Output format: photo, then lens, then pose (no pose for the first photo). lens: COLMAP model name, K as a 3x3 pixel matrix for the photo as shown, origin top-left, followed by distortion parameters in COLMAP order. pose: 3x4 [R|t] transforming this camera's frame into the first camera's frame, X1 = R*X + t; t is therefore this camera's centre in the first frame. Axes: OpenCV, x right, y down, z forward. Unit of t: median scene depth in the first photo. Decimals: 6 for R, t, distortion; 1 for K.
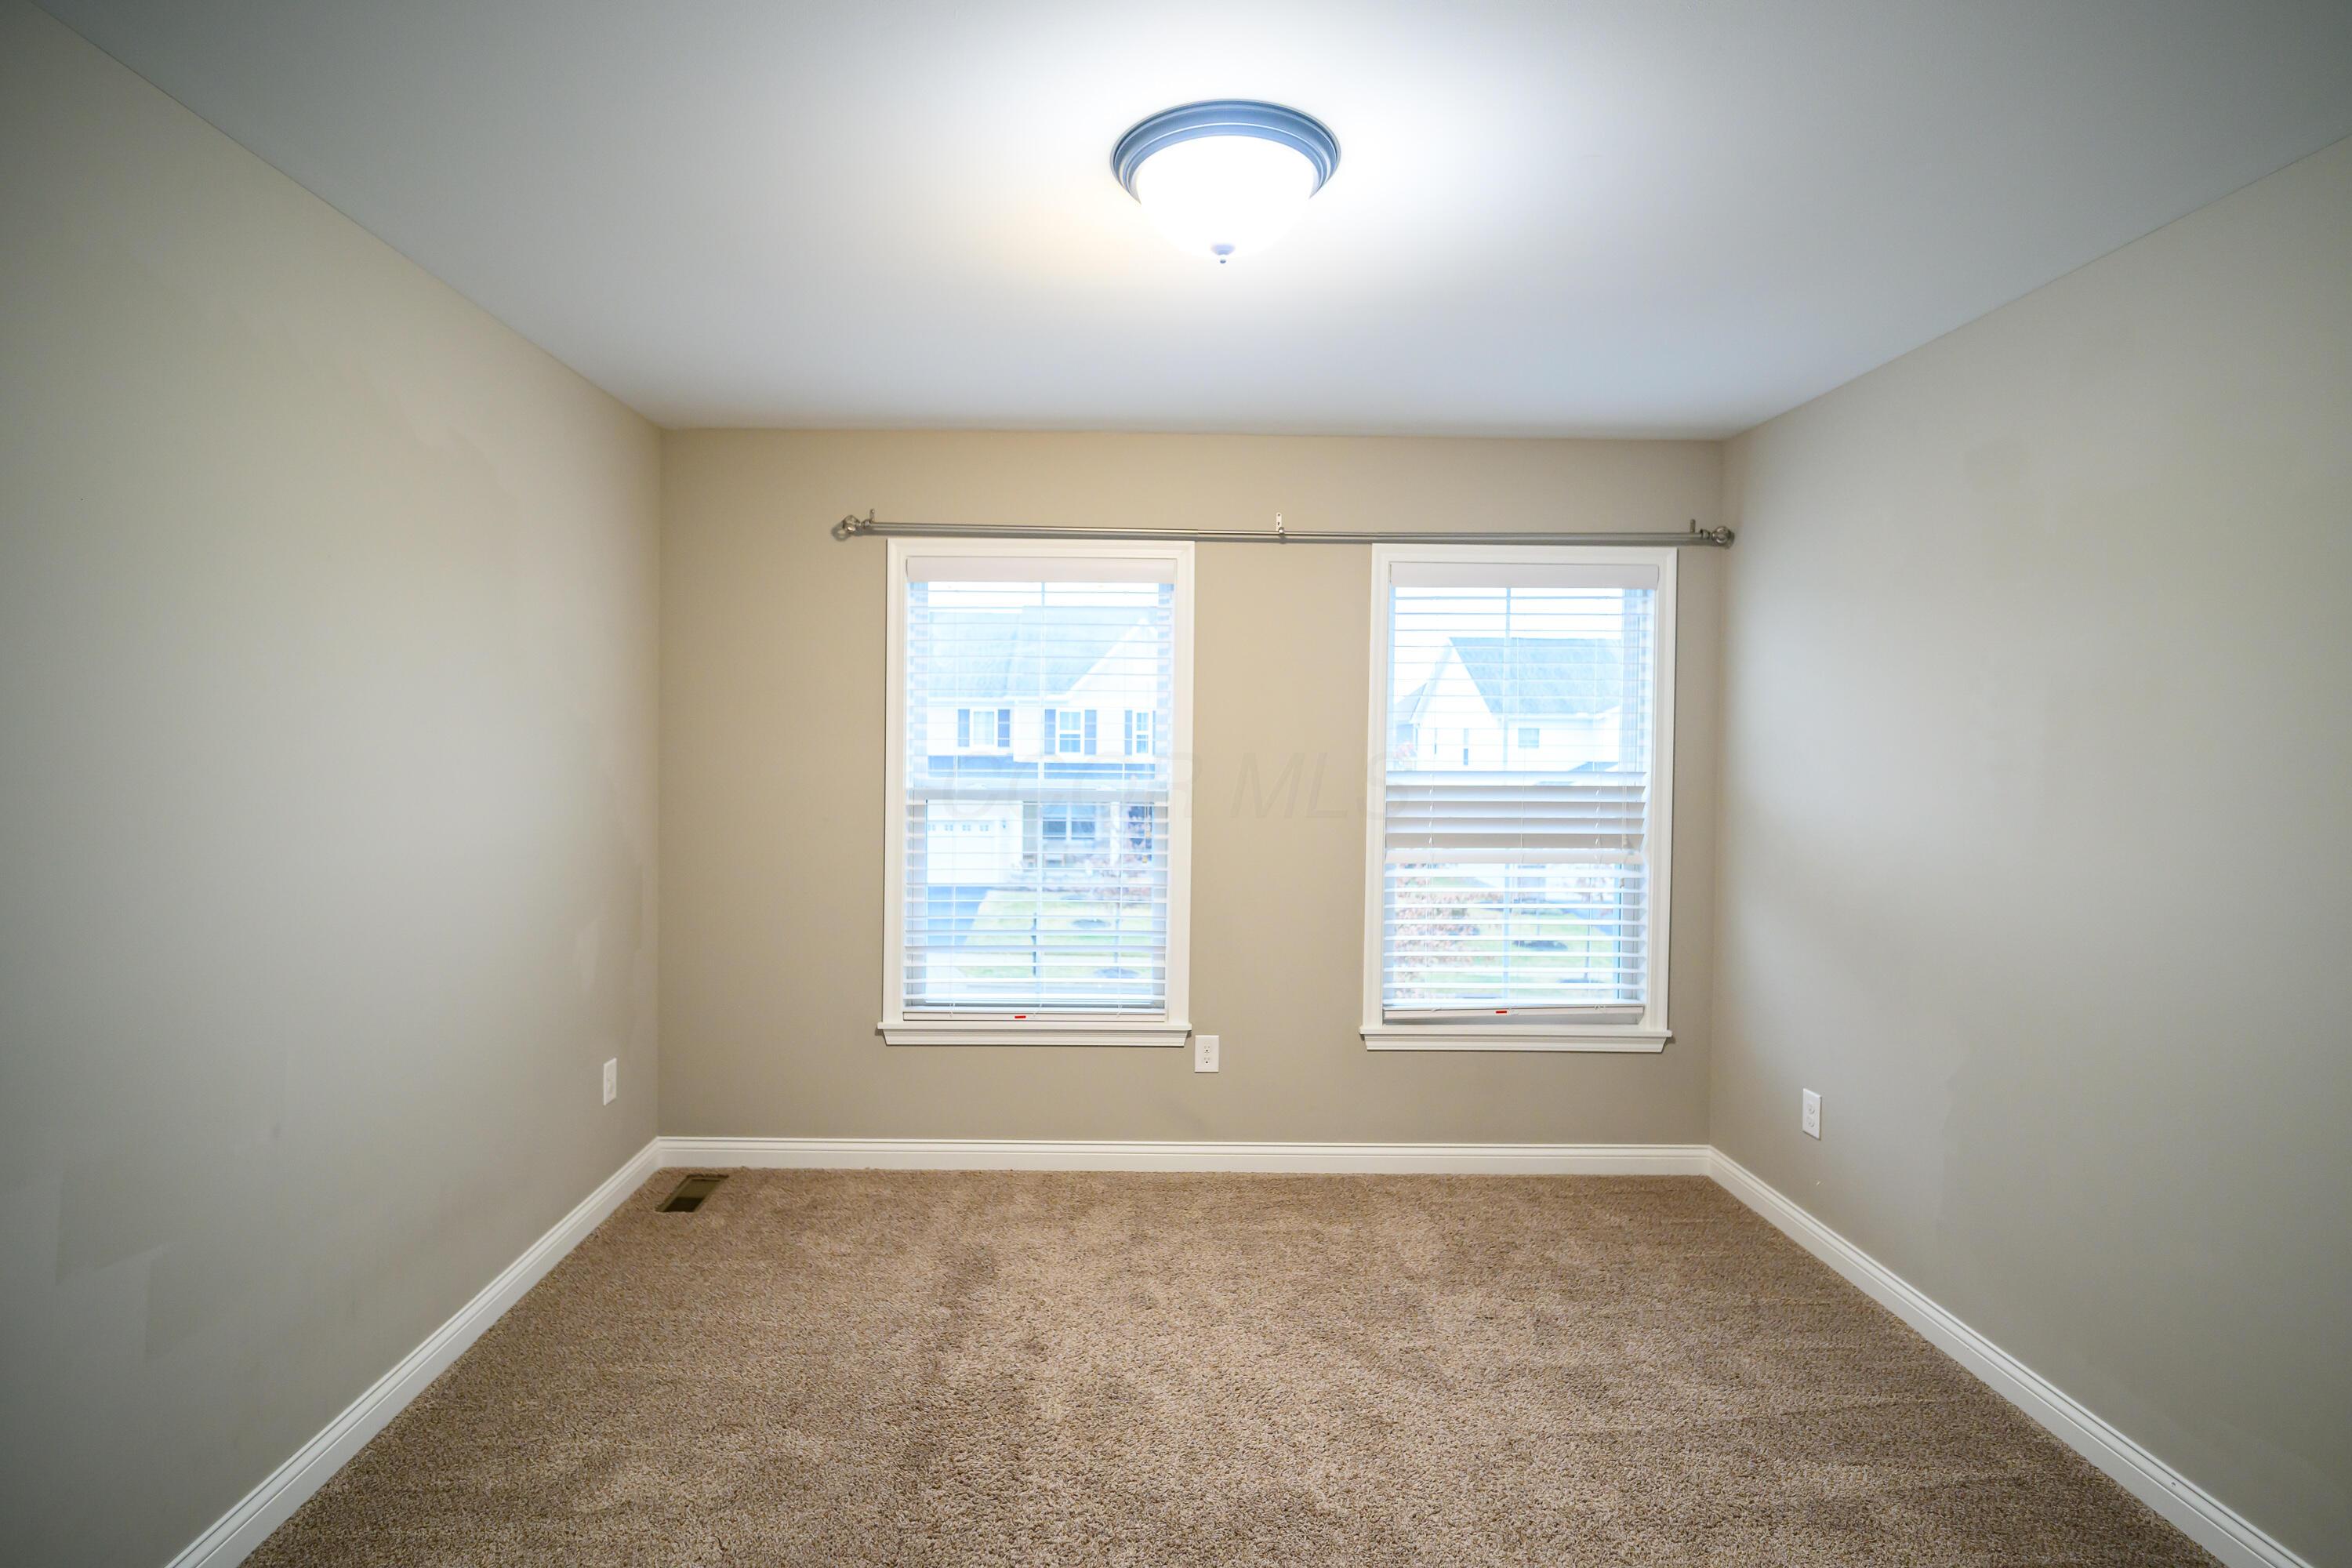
lens RADIAL K [[1144.4, 0, 1085.1], [0, 1144.4, 785.8], [0, 0, 1]] dist [-0.004920, -0.005039]
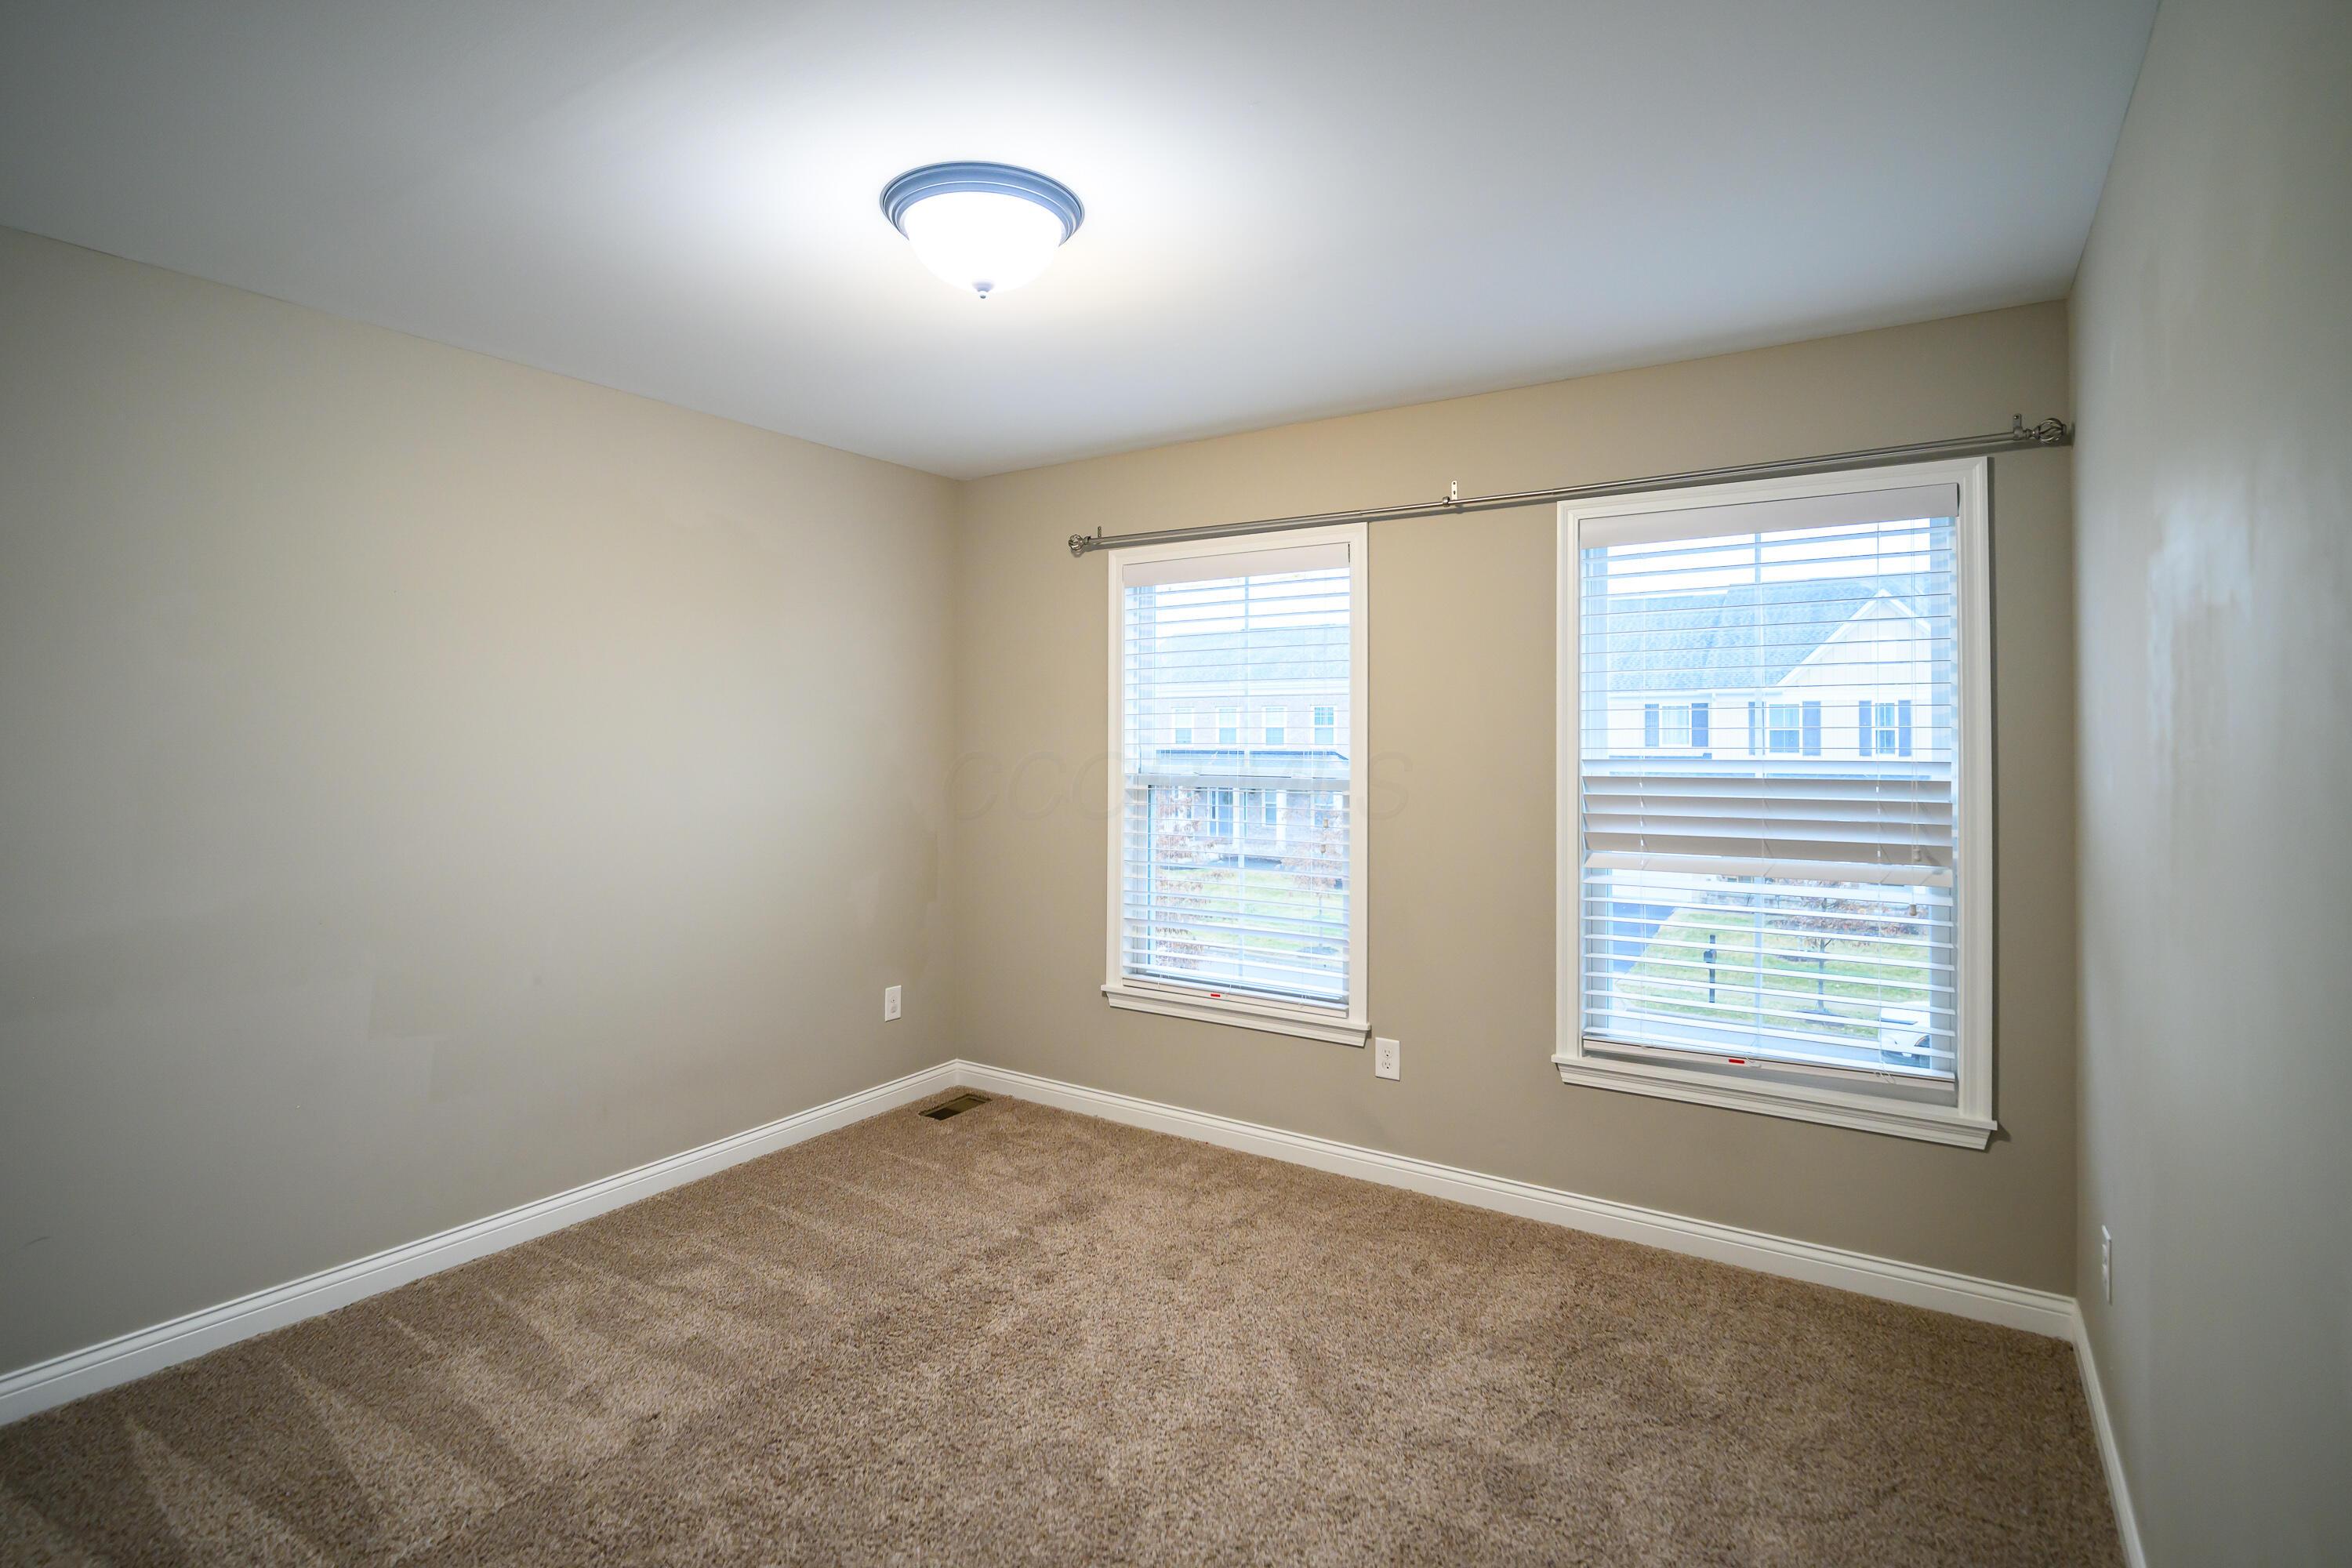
lens RADIAL K [[1144.4, 0, 1111.6], [0, 1144.4, 749.6], [0, 0, 1]] dist [-0.004920, -0.005039]
pose [[0.821529, -0.001463, -0.570165, 0.465697], [-0.017428, 0.999465, -0.027675, 0.009580], [0.569900, 0.032672, 0.821064, 0.087378]]
